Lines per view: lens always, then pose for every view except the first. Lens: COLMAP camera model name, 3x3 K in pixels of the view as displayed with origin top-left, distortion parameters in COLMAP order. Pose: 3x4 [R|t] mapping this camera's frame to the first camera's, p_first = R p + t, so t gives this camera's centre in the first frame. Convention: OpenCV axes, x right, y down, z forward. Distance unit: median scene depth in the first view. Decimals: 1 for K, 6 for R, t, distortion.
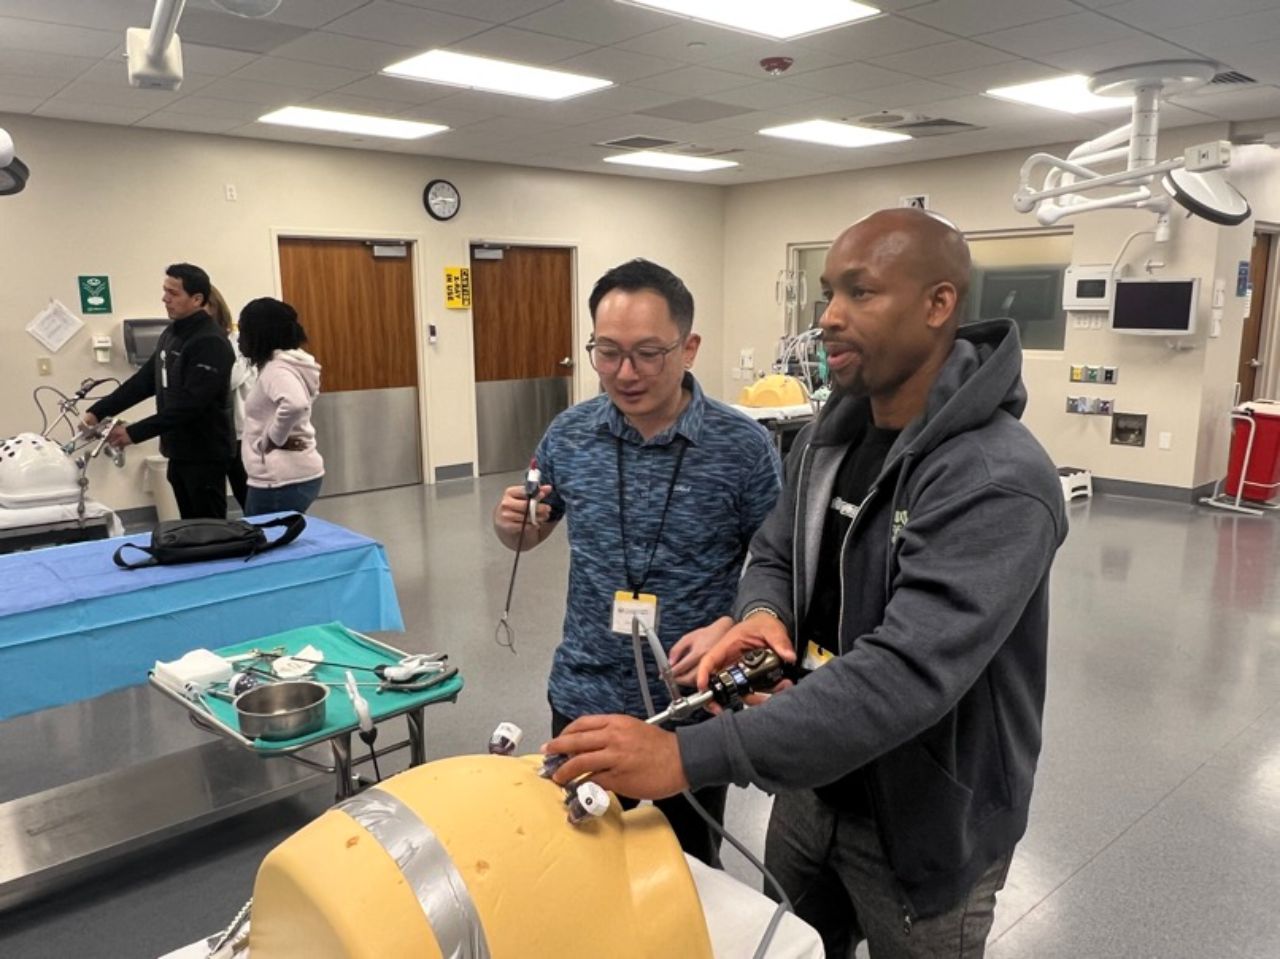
lens RADIAL K [[988.7, 0, 636.1], [0, 988.7, 541.1], [0, 0, 1]] dist [-0.007996, 0.000186]
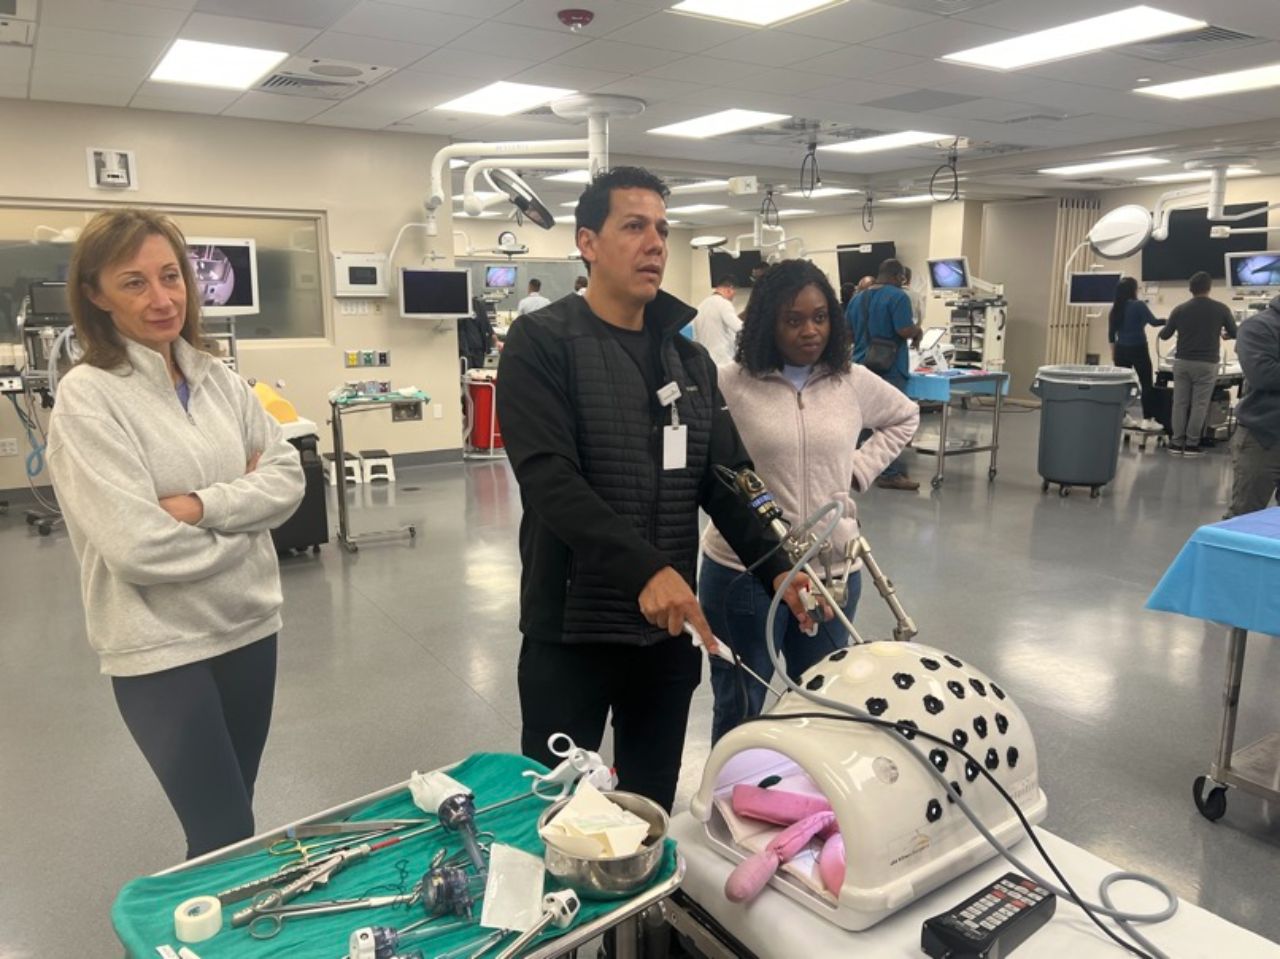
lens RADIAL K [[969.6, 0, 634.7], [0, 969.6, 483.3], [0, 0, 1]] dist [0.076924, -0.095842]
pose [[0.147294, -0.181957, 0.972212, -0.518679], [0.230659, 0.962151, 0.145128, -0.128601], [-0.961822, 0.202873, 0.183689, 0.577553]]
